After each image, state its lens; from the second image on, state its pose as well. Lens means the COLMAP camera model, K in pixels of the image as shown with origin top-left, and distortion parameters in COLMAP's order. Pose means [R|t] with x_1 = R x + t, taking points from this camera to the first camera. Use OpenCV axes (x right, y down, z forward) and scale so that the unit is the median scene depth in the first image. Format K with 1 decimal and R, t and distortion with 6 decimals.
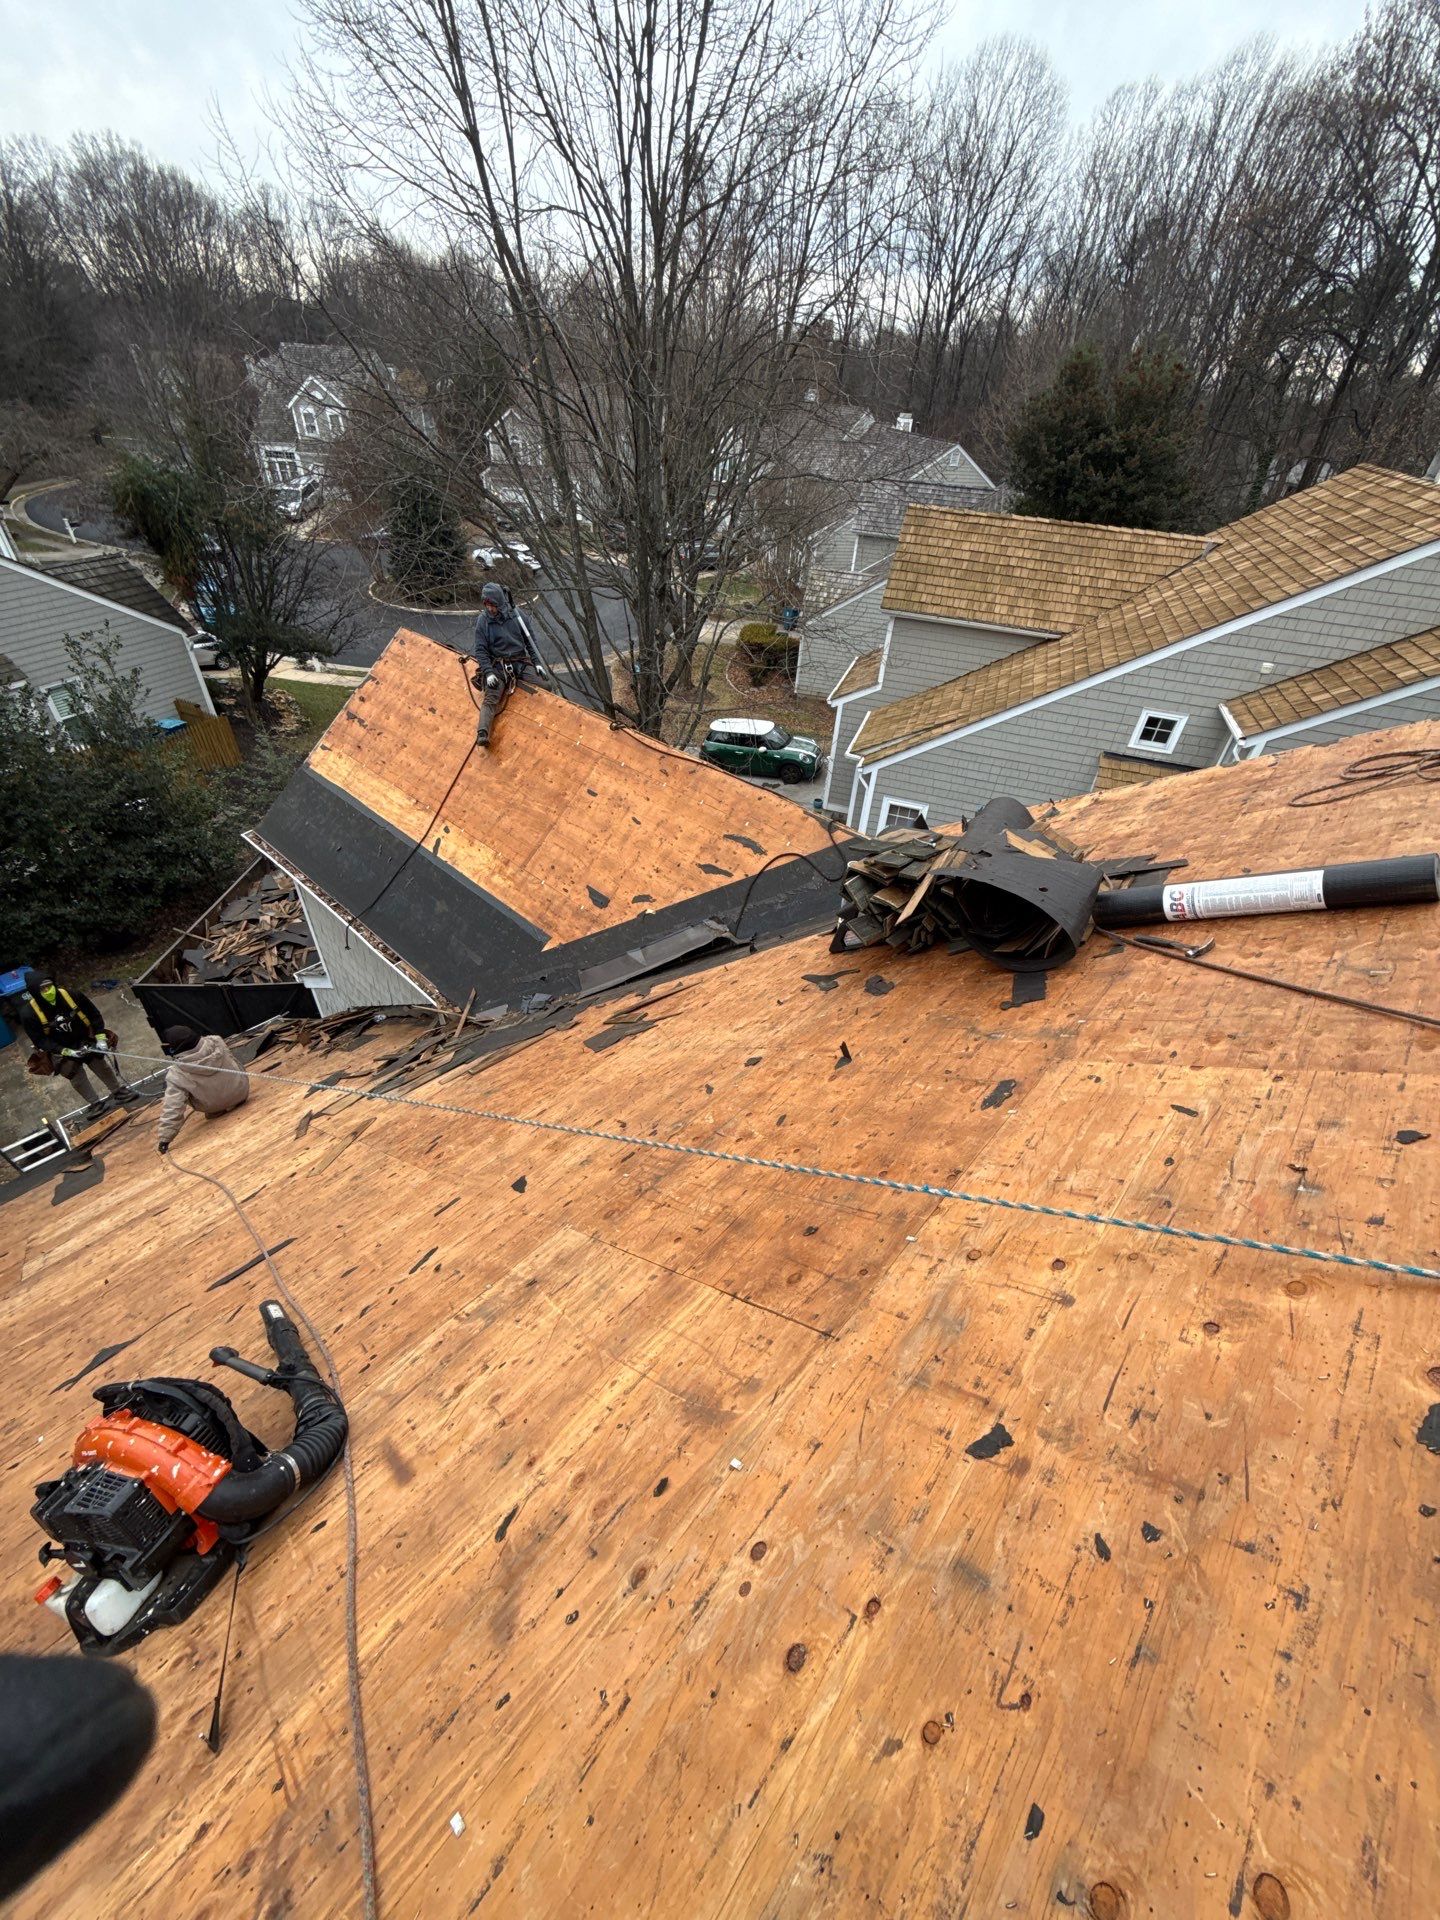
lens RADIAL K [[759.3, 0, 719.9], [0, 759.3, 958.7], [0, 0, 1]] dist [-0.000045, -0.000218]
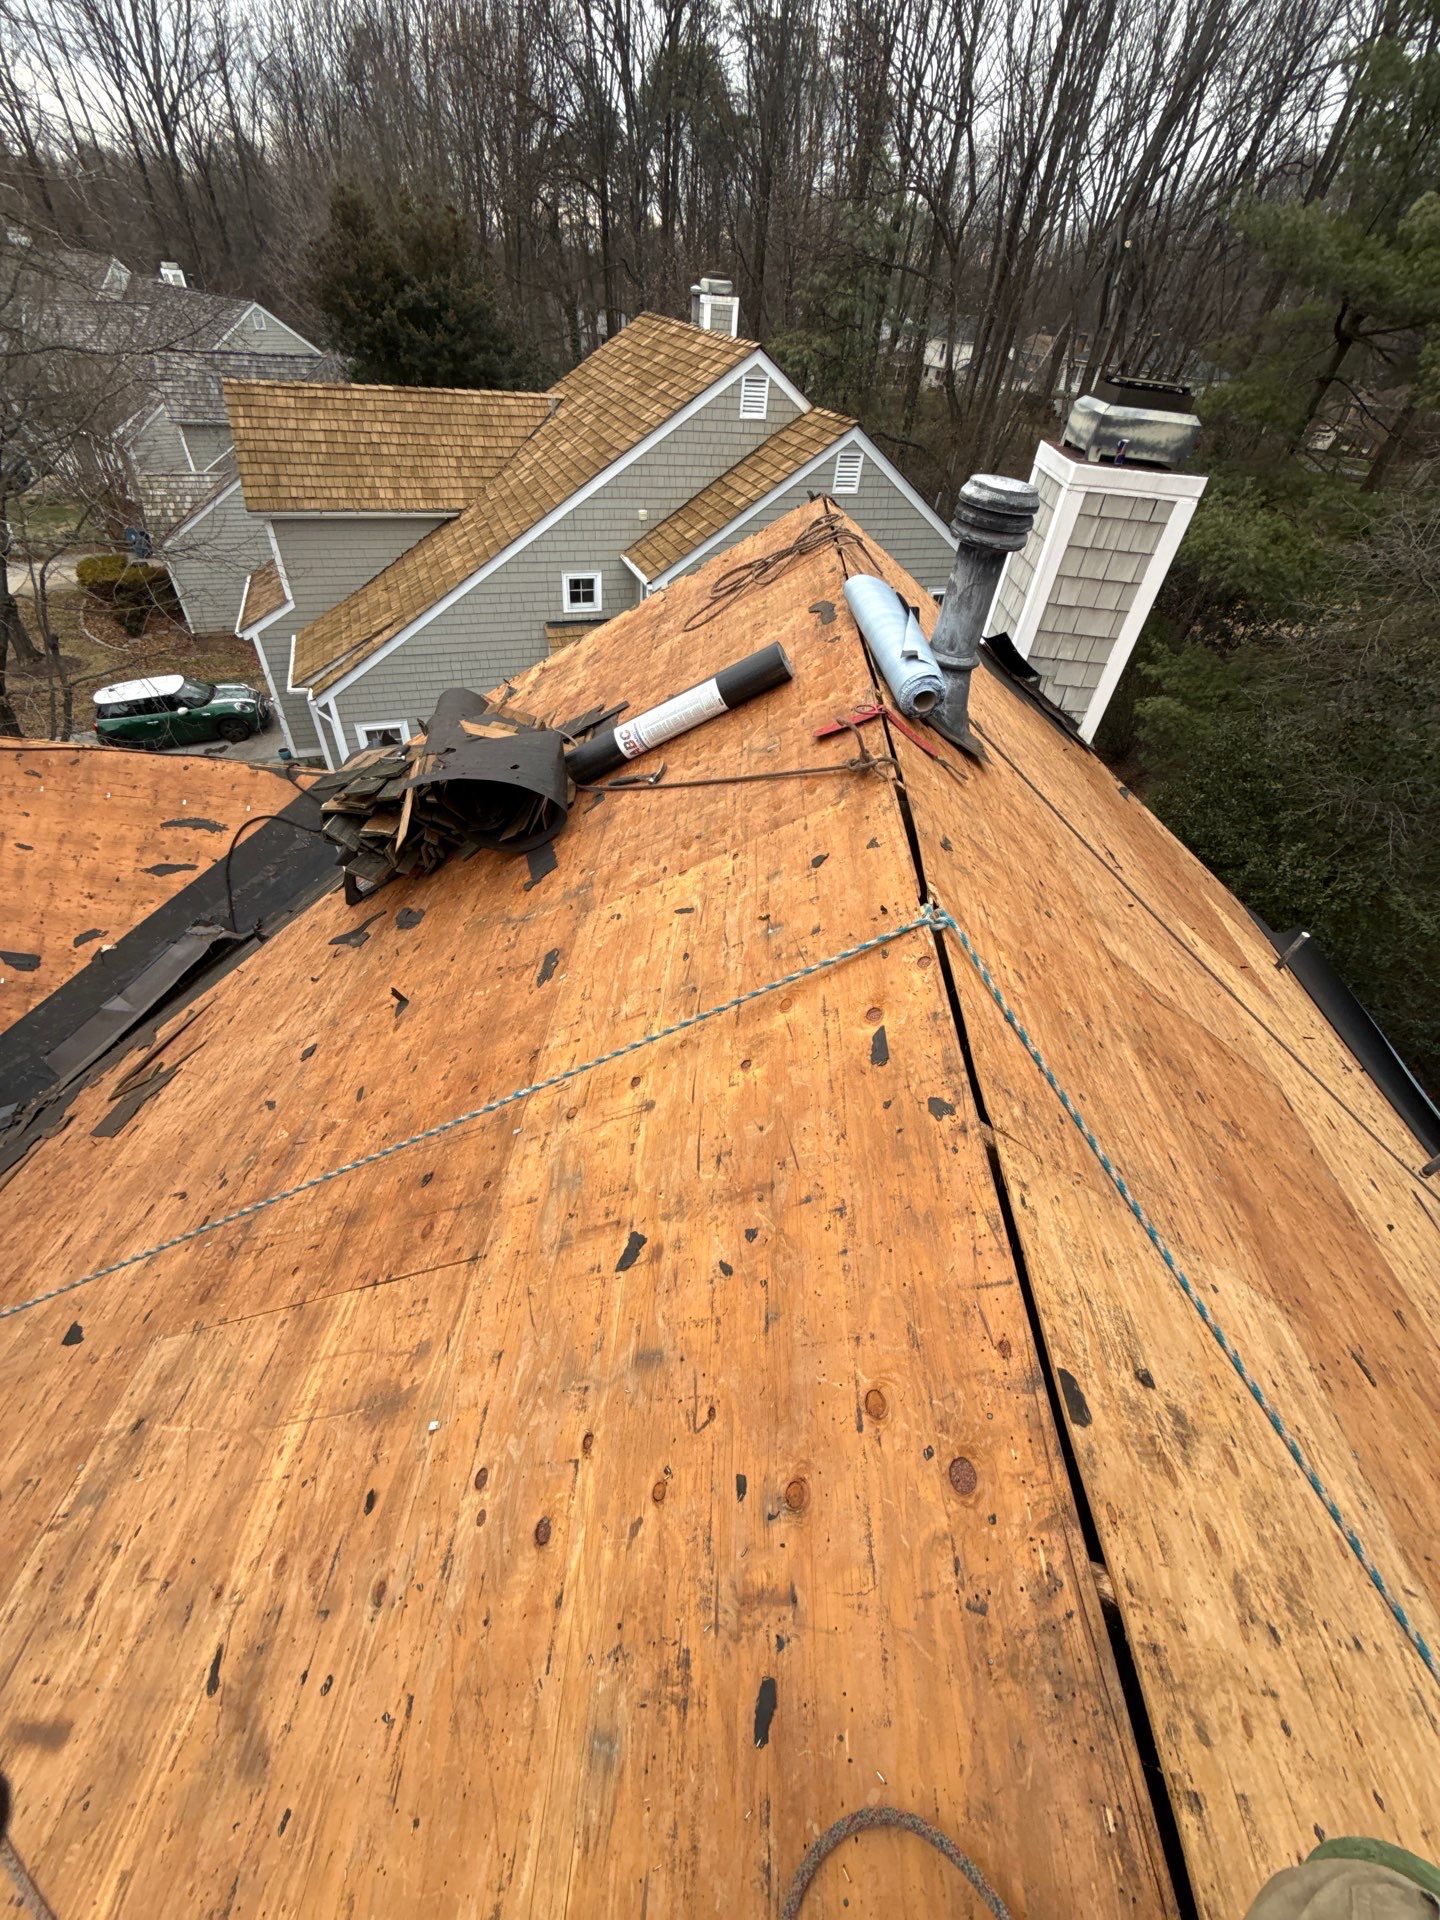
lens RADIAL K [[760.8, 0, 718.4], [0, 760.8, 956.7], [0, 0, 1]] dist [0.000862, -0.000404]
pose [[0.774844, -0.424484, 0.468434, 0.021512], [0.367456, 0.905405, 0.212643, 0.009722], [-0.514386, 0.007364, 0.857527, -0.006523]]
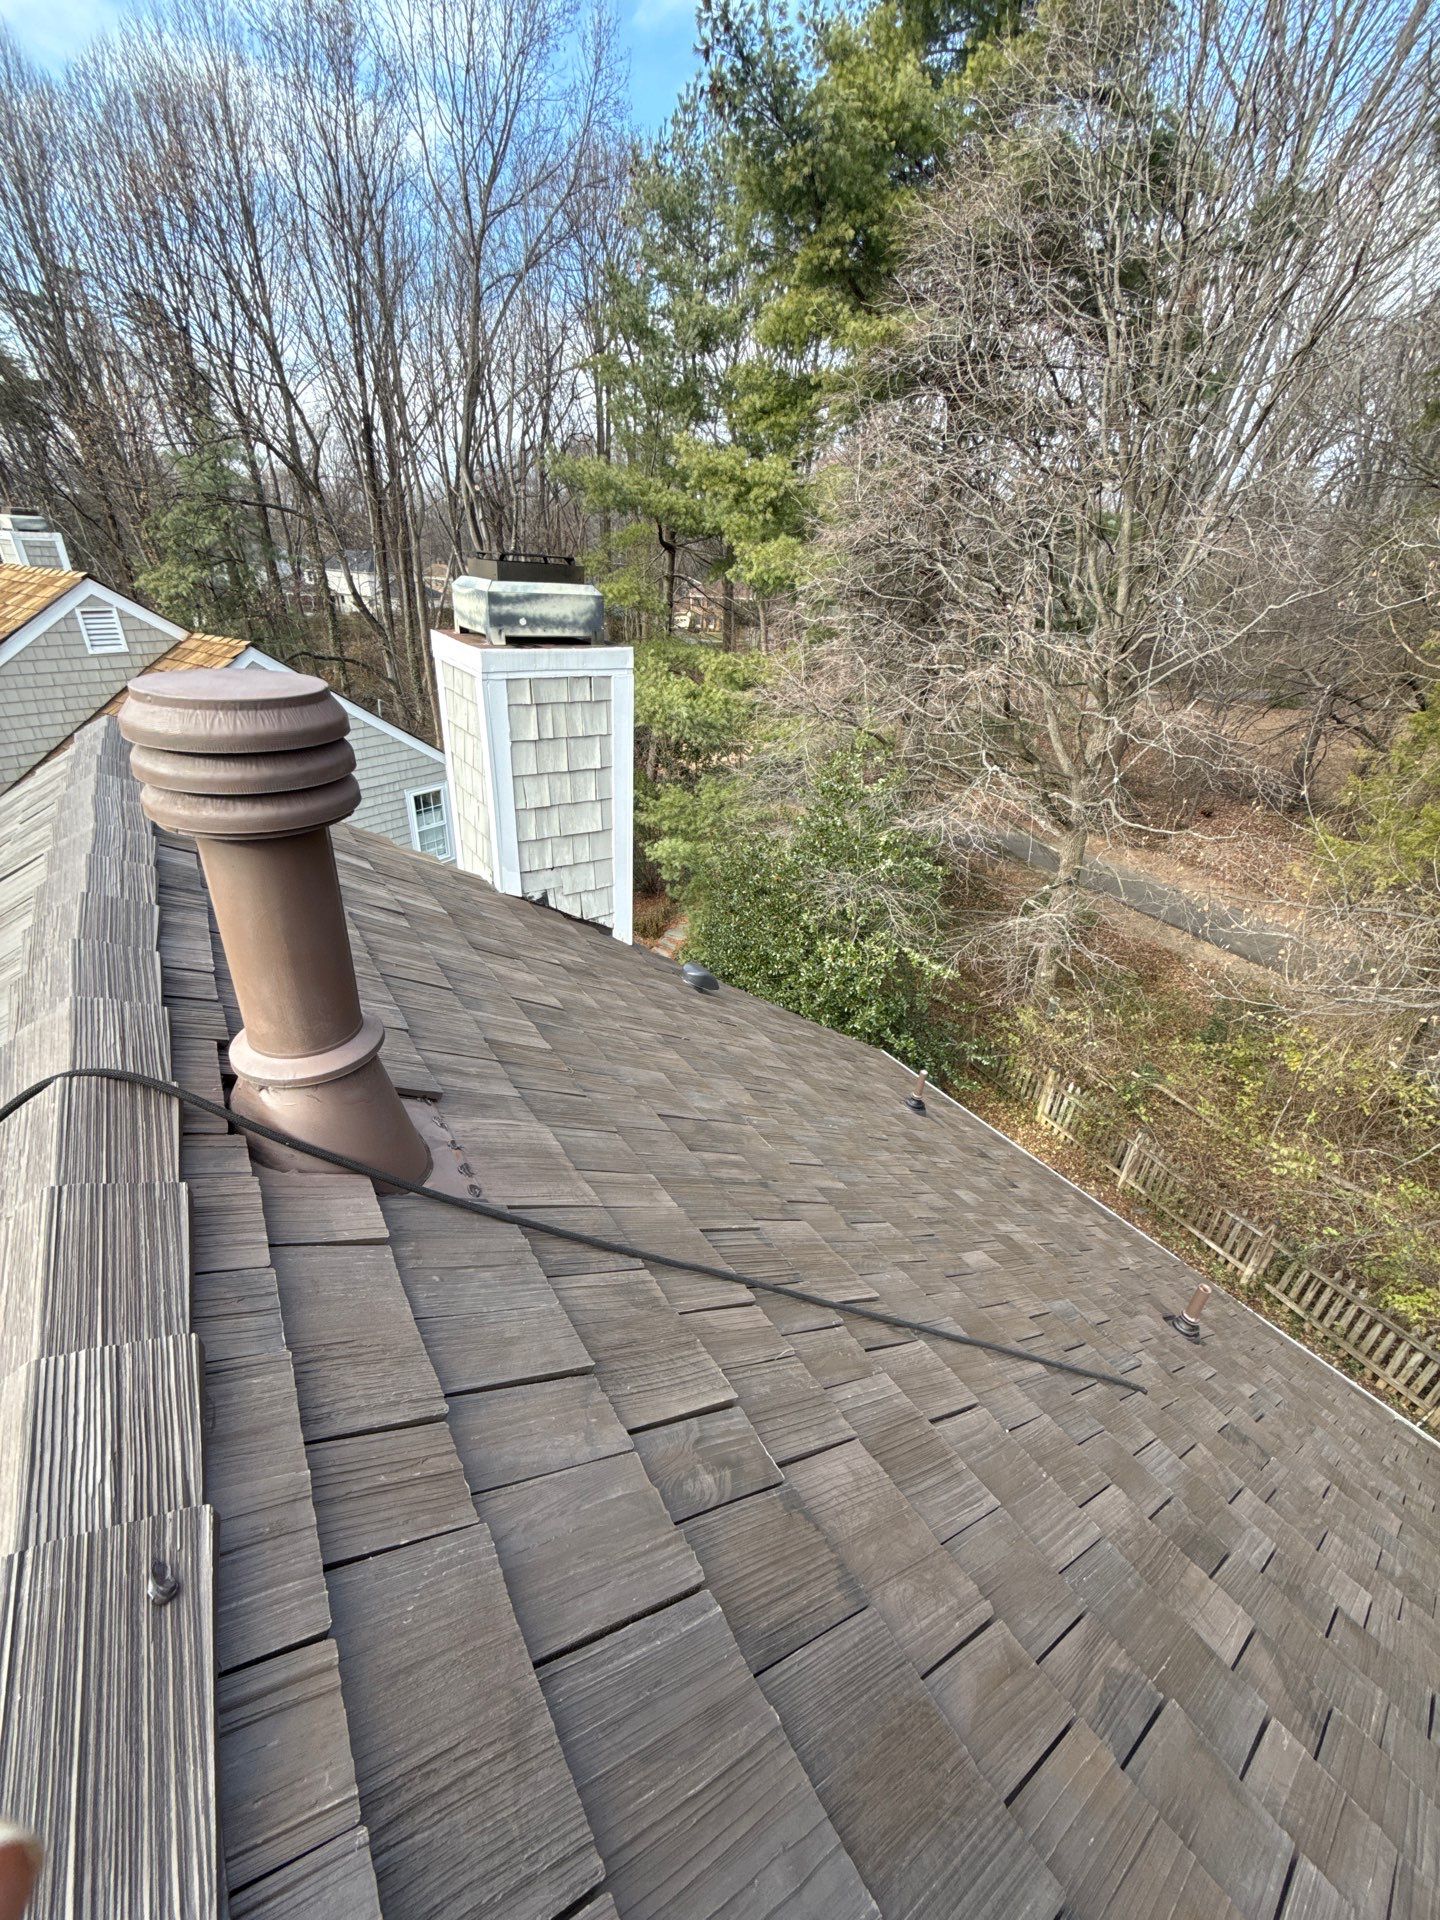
lens RADIAL K [[760.8, 0, 718.4], [0, 760.8, 956.7], [0, 0, 1]] dist [0.000862, -0.000404]
pose [[0.249760, -0.493609, 0.833048, 0.258622], [0.575033, 0.767794, 0.282541, -0.015251], [-0.779074, 0.408463, 0.475606, 0.109724]]
